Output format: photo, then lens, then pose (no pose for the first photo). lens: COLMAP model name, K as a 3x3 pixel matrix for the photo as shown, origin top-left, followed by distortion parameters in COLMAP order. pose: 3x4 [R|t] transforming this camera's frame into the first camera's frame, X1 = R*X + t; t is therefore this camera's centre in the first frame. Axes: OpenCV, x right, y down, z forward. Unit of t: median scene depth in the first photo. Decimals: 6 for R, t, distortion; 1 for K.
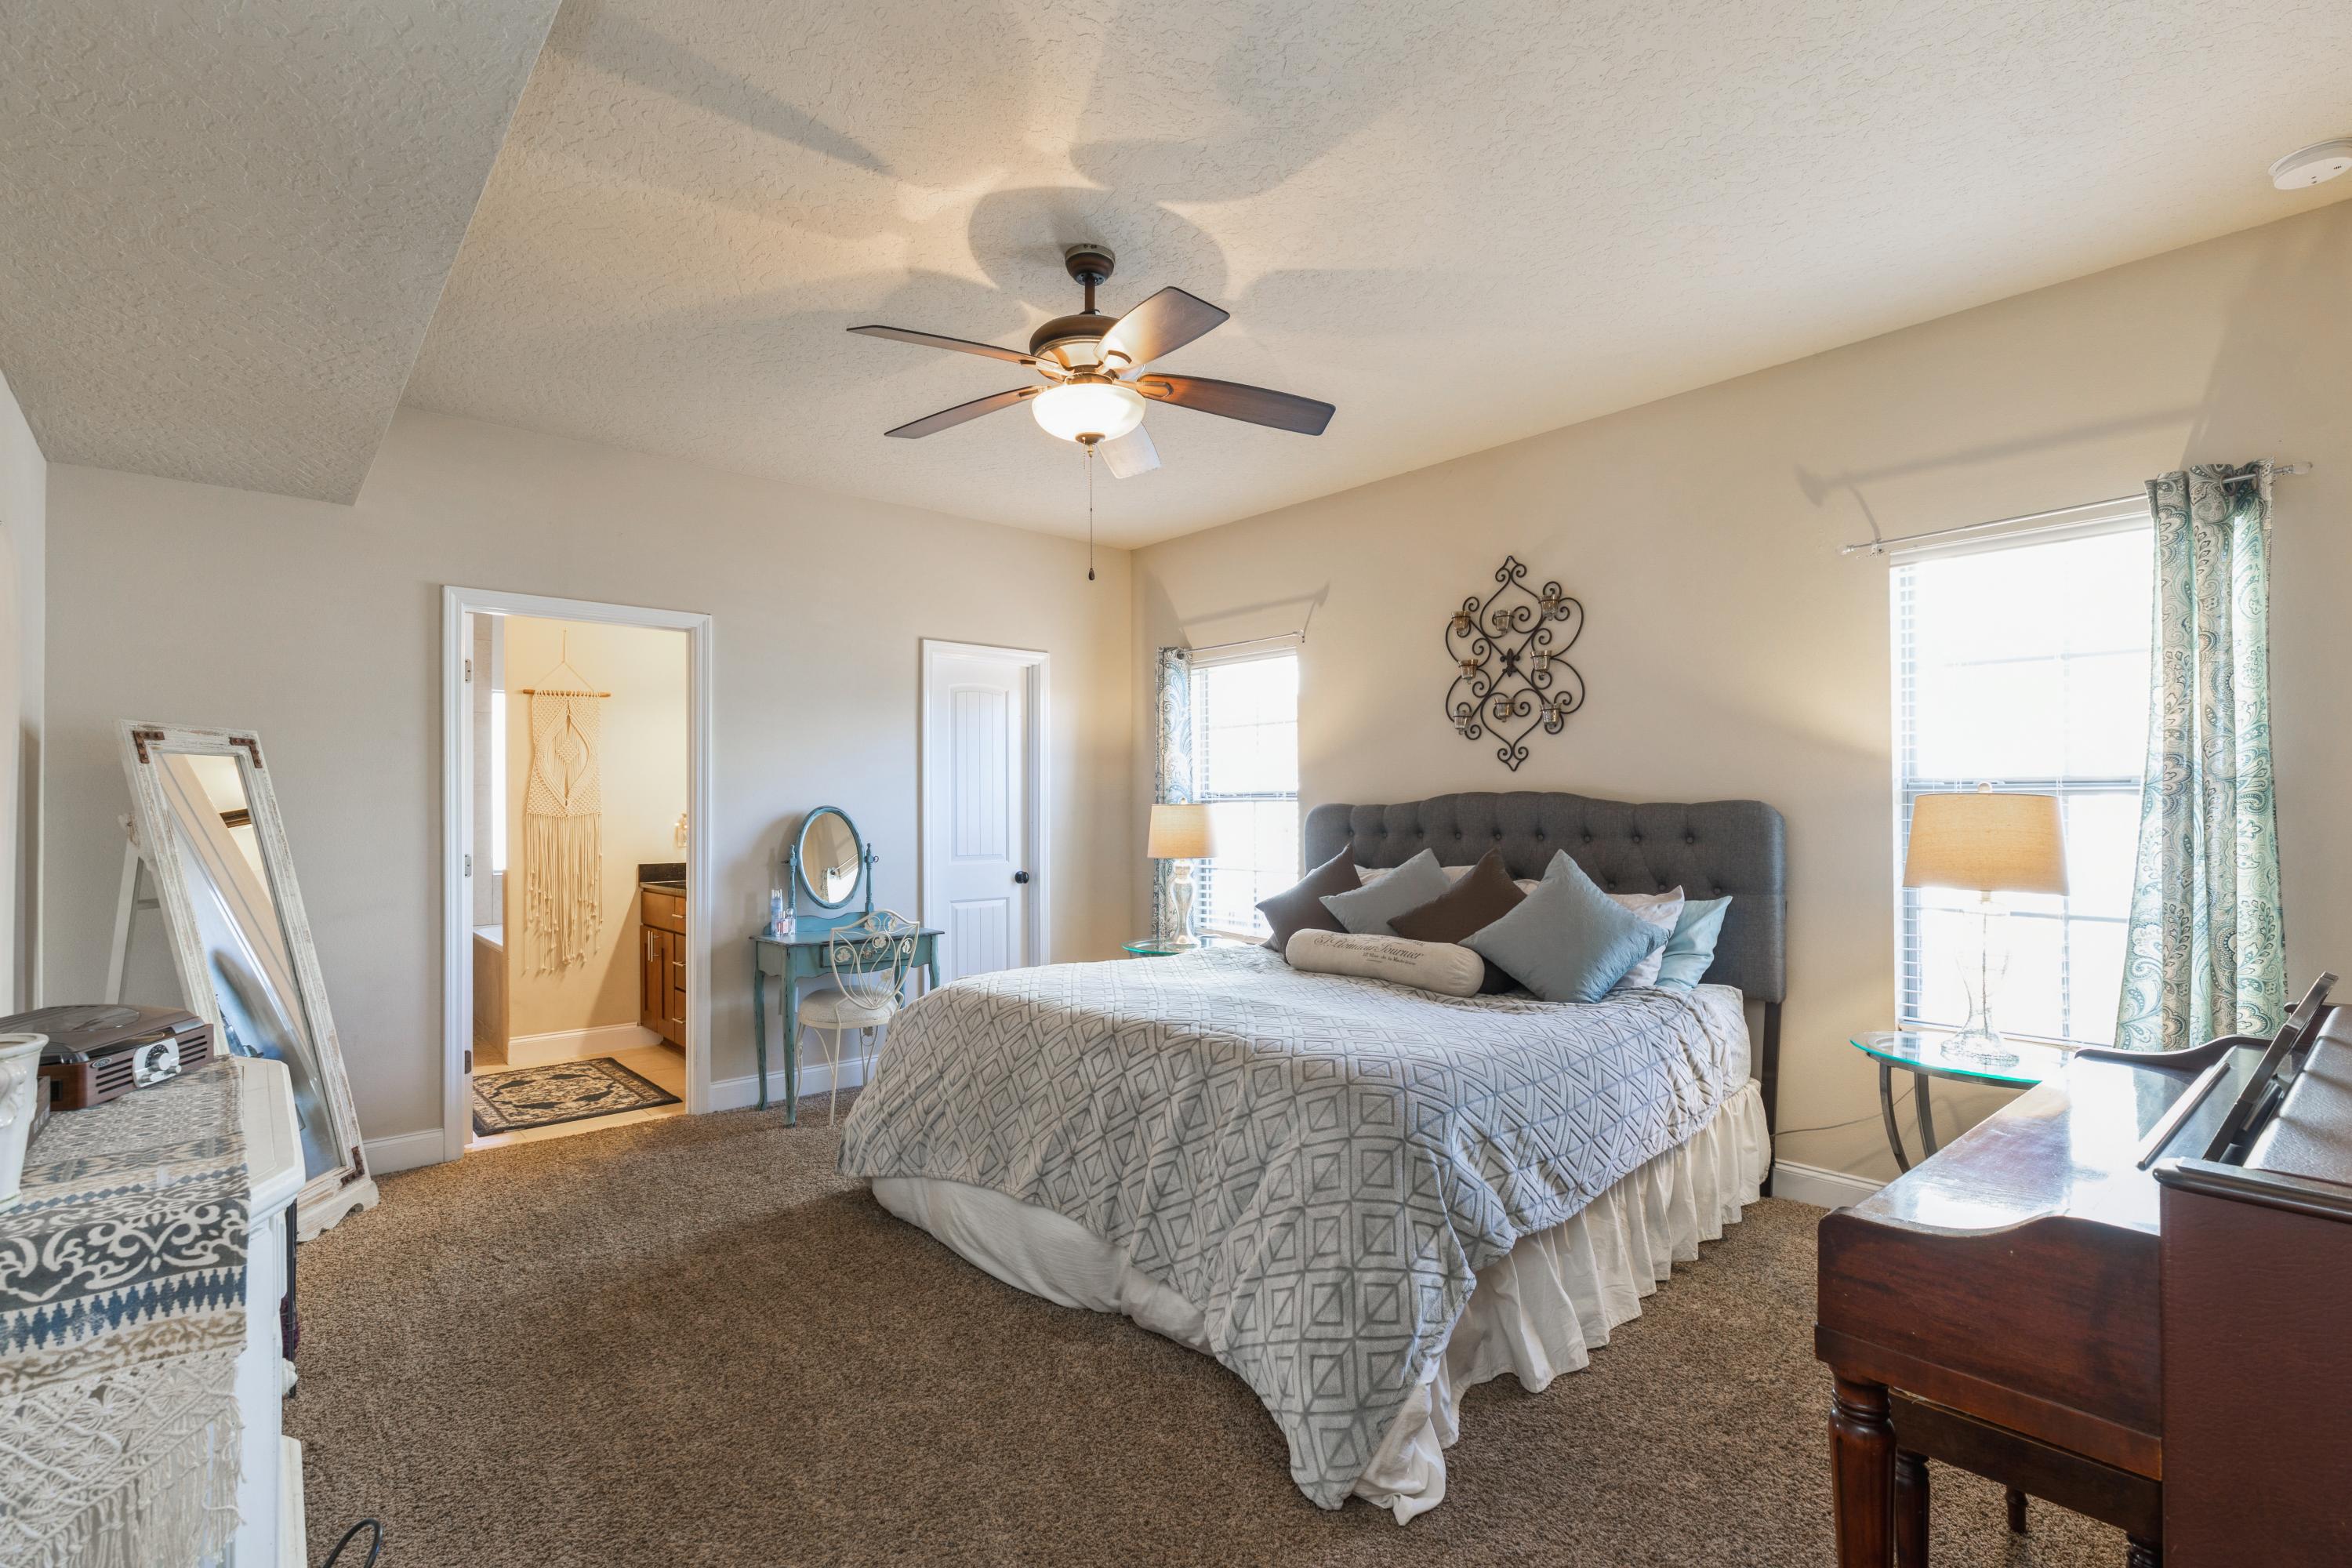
lens RADIAL K [[1050.5, 0, 1164.1], [0, 1050.5, 805.0], [0, 0, 1]] dist [0.002146, -0.000047]
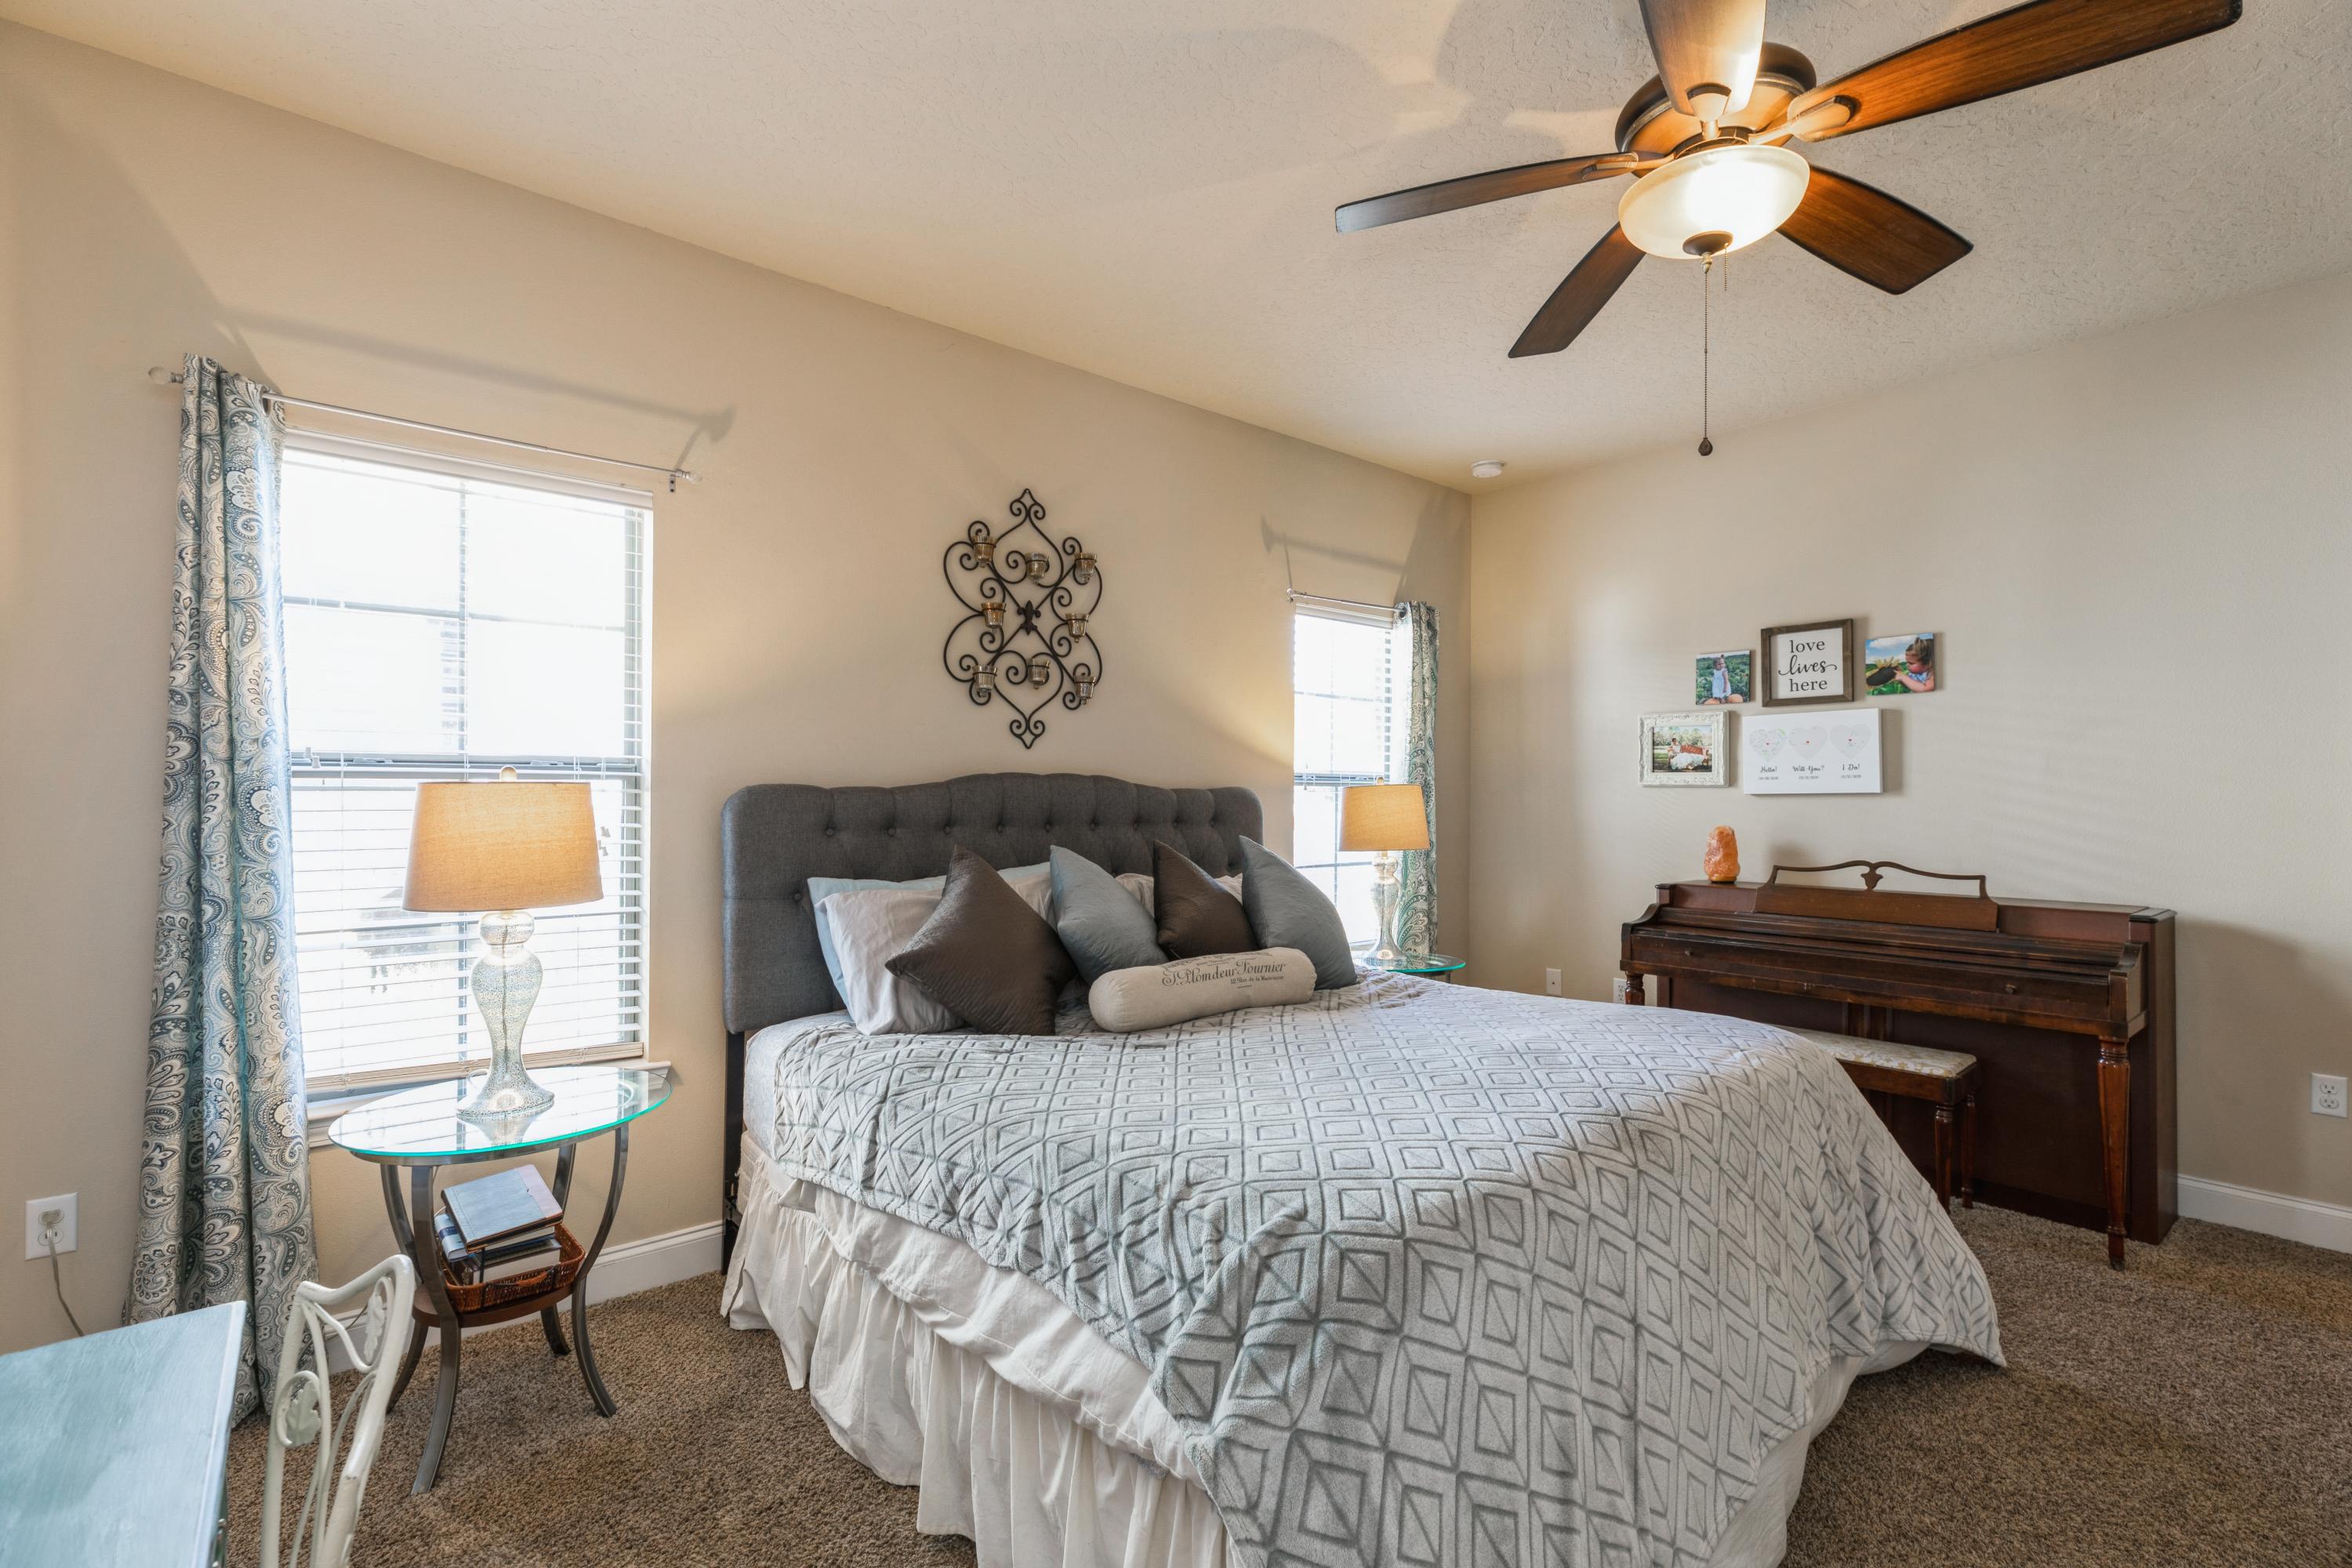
lens RADIAL K [[1050.5, 0, 1164.1], [0, 1050.5, 805.0], [0, 0, 1]] dist [0.002146, -0.000047]
pose [[0.028280, -0.011696, 0.999532, -0.496221], [-0.008618, 0.999892, 0.011944, 0.001810], [-0.999563, -0.008952, 0.028176, 0.860449]]
